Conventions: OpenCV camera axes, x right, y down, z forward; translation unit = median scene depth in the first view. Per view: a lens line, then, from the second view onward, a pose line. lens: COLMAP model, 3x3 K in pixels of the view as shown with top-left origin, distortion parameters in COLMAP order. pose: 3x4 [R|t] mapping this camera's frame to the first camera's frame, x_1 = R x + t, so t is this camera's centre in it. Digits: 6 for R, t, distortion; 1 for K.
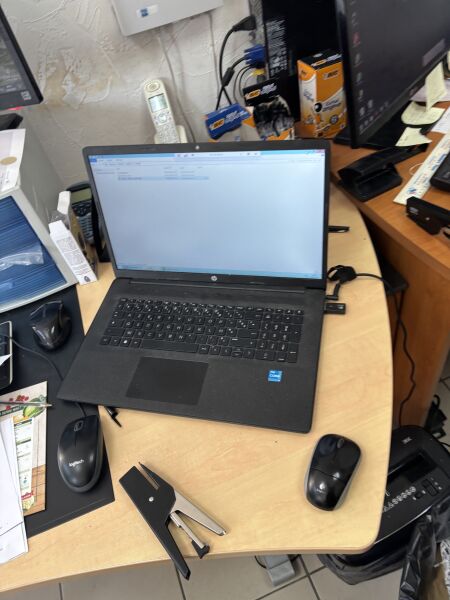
lens RADIAL K [[457.5, 0, 225.0], [0, 457.5, 300.0], [0, 0, 1]] dist [0.041886, -0.064909]
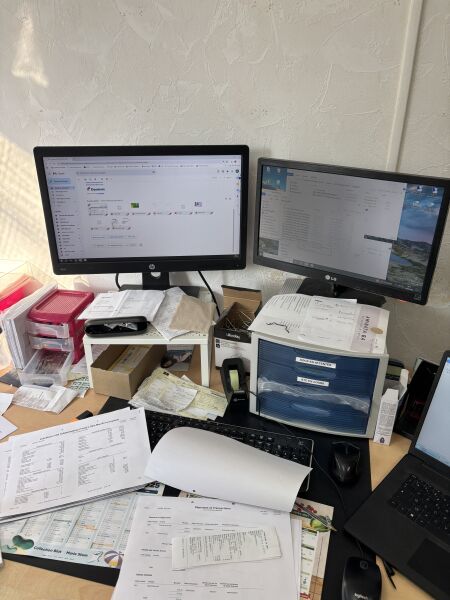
lens RADIAL K [[457.5, 0, 225.0], [0, 457.5, 300.0], [0, 0, 1]] dist [0.041886, -0.064909]
pose [[0.828176, 0.410715, -0.381364, -0.388627], [-0.510445, 0.833723, -0.210600, 0.125315], [0.231455, 0.369079, 0.900116, -0.318393]]
